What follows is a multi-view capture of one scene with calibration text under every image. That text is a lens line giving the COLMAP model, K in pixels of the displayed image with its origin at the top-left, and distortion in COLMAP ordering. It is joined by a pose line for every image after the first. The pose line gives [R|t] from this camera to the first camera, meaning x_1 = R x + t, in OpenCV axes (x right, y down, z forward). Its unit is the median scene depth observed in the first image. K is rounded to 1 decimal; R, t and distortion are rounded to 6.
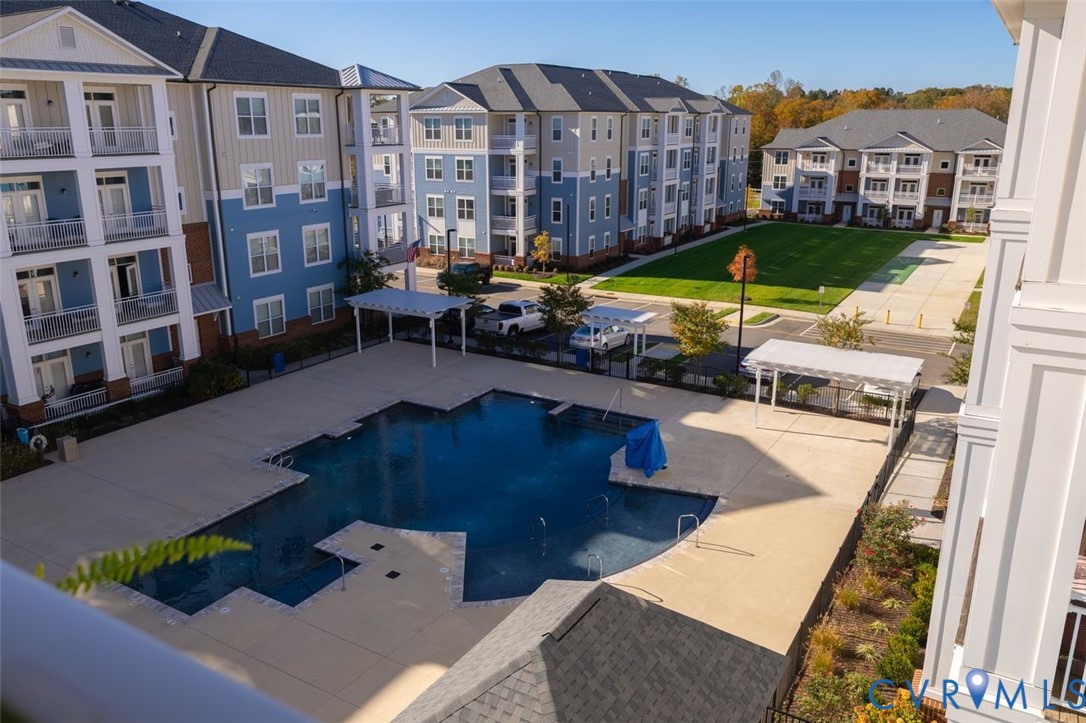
lens RADIAL K [[821.2, 0, 536.2], [0, 821.2, 365.9], [0, 0, 1]] dist [-0.004852, 0.011410]
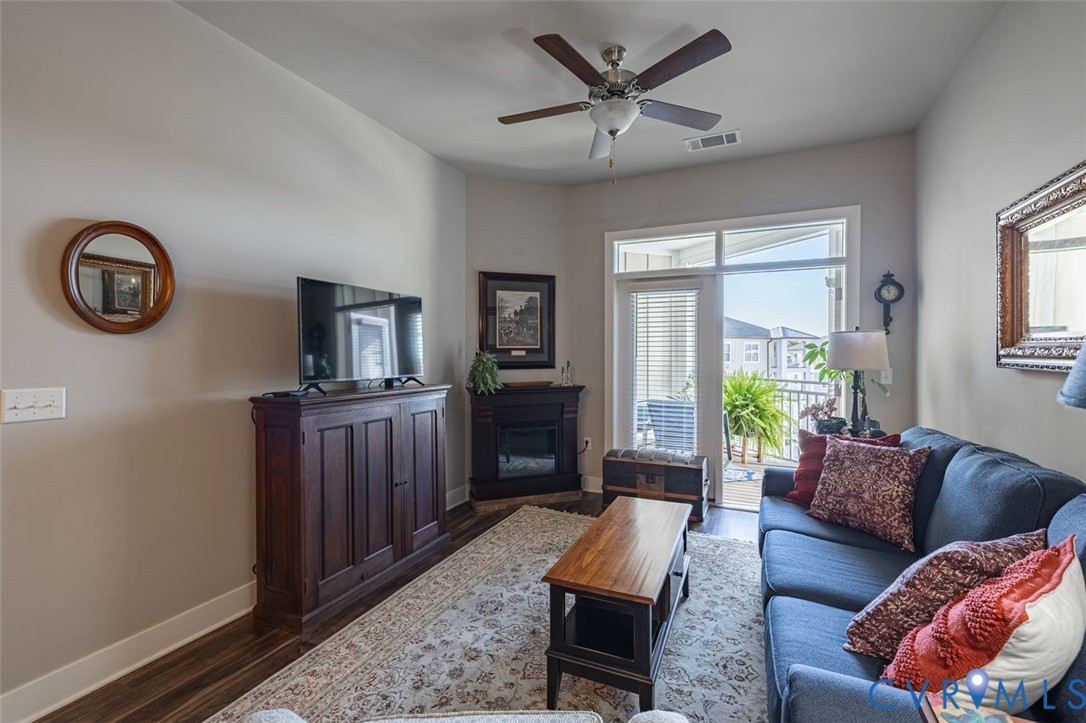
lens RADIAL K [[456.9, 0, 545.2], [0, 456.9, 360.1], [0, 0, 1]] dist [-0.001045, -0.000003]
pose [[0.779722, 0.007055, -0.626086, 0.018541], [-0.178702, 0.960853, -0.211726, 0.028544], [0.600083, 0.276970, 0.750459, -0.095945]]
